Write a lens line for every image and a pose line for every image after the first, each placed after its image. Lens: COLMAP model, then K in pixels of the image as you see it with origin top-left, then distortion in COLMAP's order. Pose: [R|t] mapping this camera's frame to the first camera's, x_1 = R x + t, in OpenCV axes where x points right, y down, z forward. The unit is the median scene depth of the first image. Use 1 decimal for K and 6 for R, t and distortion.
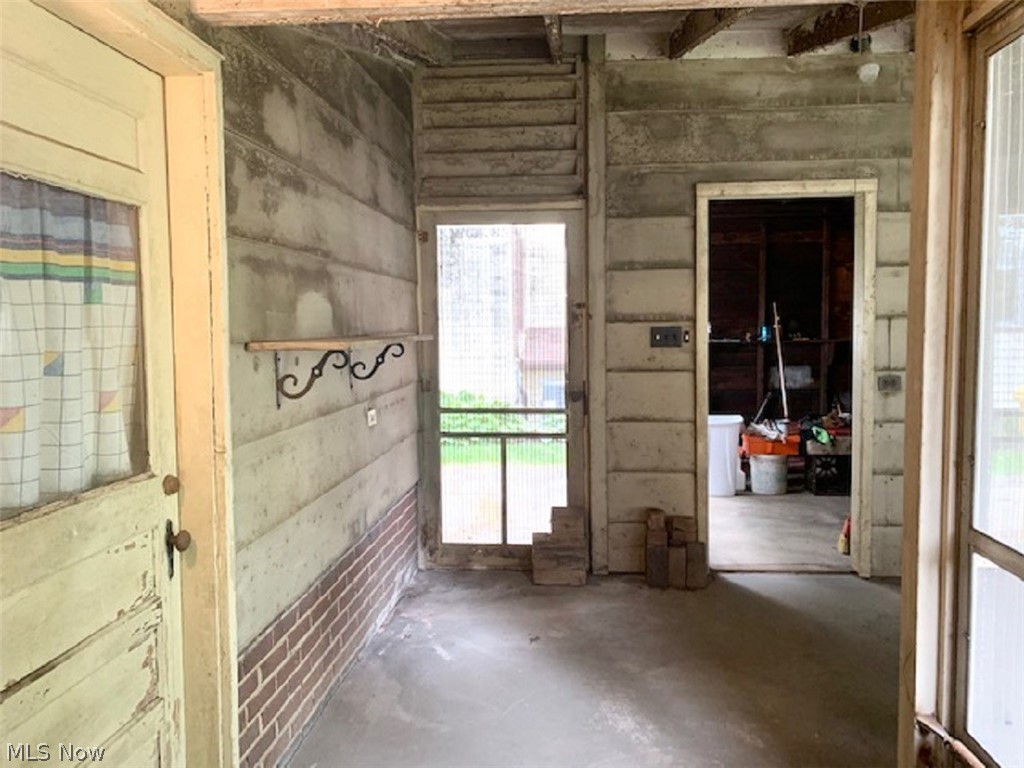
lens RADIAL K [[787.5, 0, 510.9], [0, 787.5, 382.2], [0, 0, 1]] dist [0.047477, -0.047818]
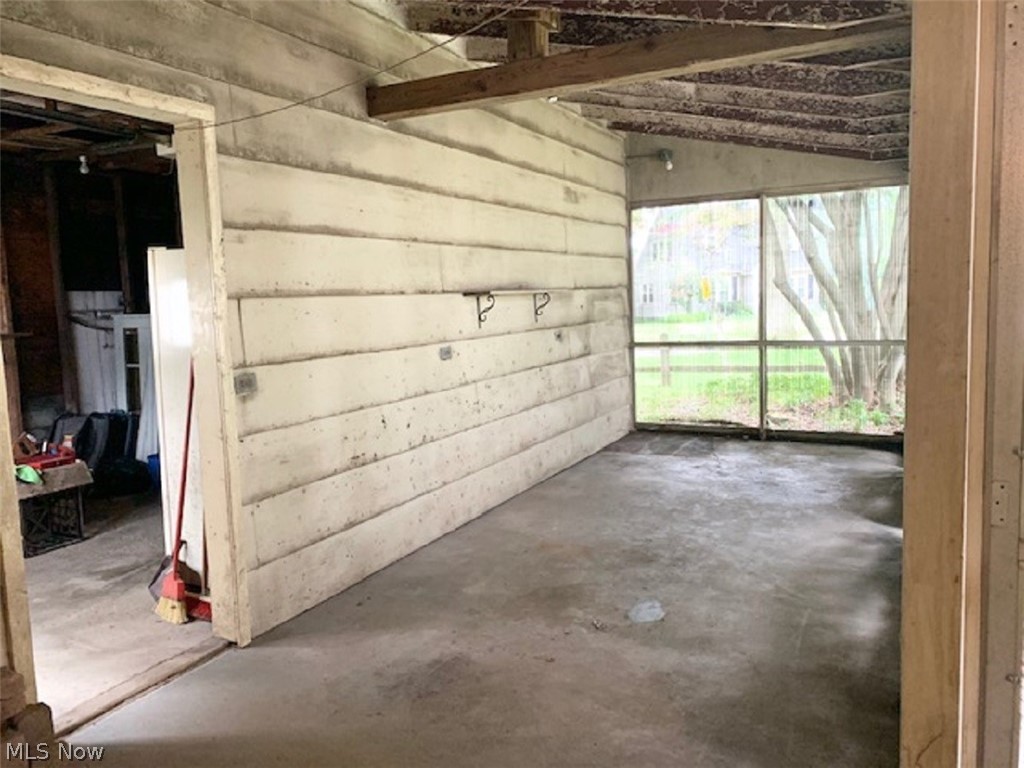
lens RADIAL K [[787.5, 0, 511.6], [0, 787.5, 376.2], [0, 0, 1]] dist [0.047477, -0.047818]
pose [[0.368260, -0.098581, 0.924482, -0.131331], [0.096537, 0.993042, 0.067437, -0.032601], [-0.924697, 0.064412, 0.375214, 0.479580]]
